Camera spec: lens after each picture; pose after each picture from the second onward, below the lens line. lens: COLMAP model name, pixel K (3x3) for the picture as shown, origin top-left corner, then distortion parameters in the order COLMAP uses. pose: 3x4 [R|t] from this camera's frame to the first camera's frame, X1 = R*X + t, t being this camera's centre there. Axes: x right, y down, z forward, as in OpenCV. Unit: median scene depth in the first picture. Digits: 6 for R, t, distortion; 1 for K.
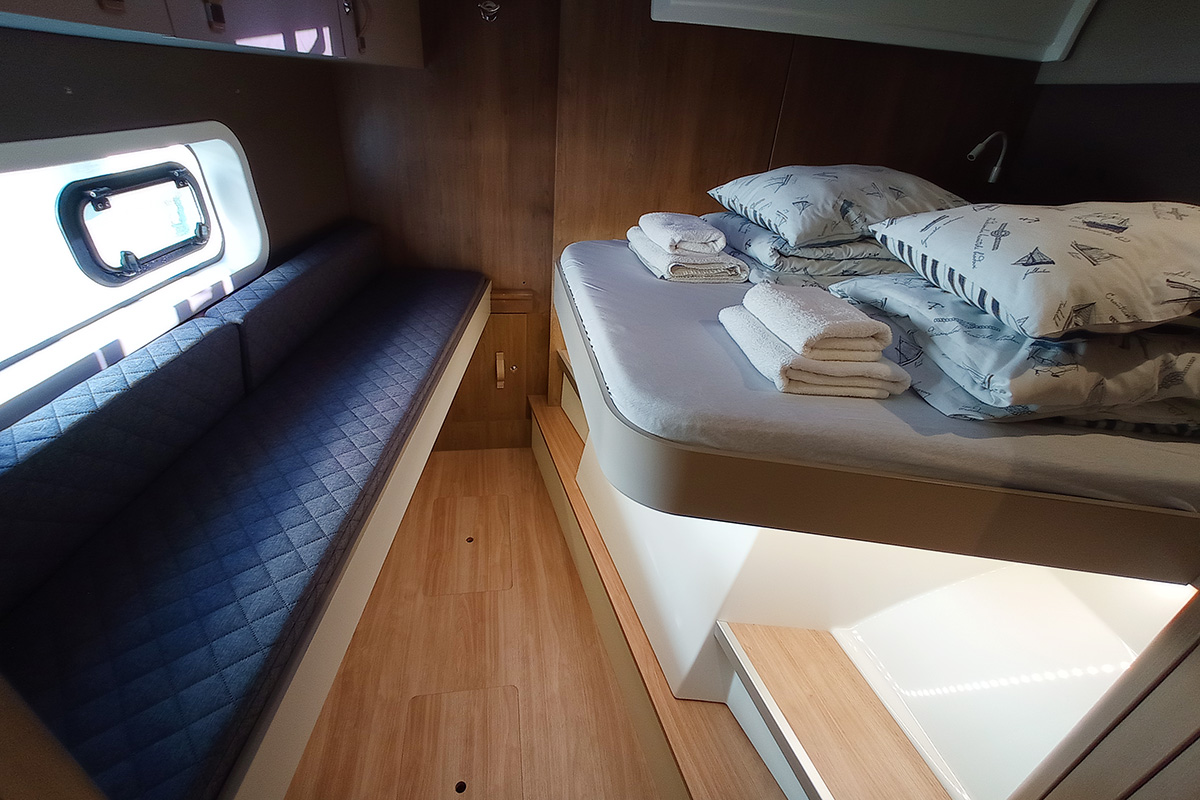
lens RADIAL K [[540.5, 0, 593.4], [0, 540.5, 397.9], [0, 0, 1]] dist [-0.037602, 0.008874]
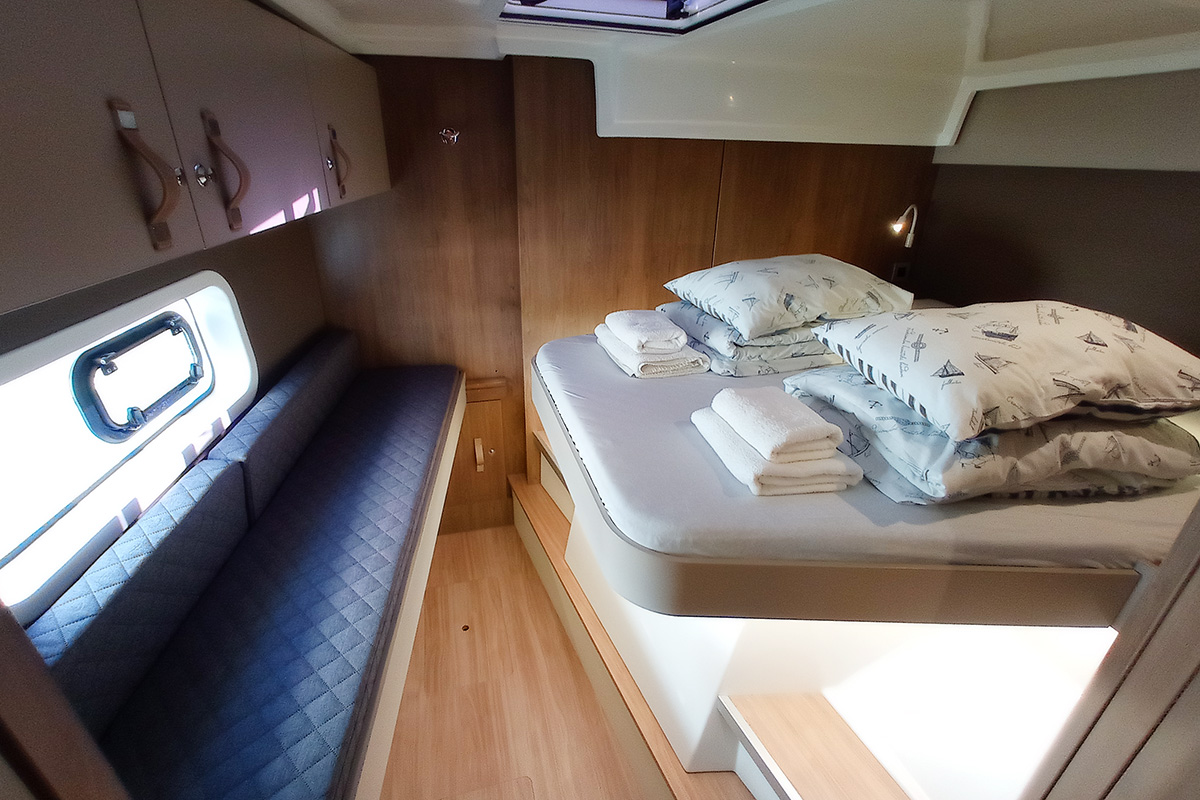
lens RADIAL K [[544.8, 0, 592.6], [0, 544.8, 393.1], [0, 0, 1]] dist [-0.046435, 0.017515]
pose [[0.993315, -0.088969, 0.073558, -0.042466], [0.094922, 0.992115, -0.081837, -0.112266], [-0.065697, 0.088272, 0.993928, -0.098286]]
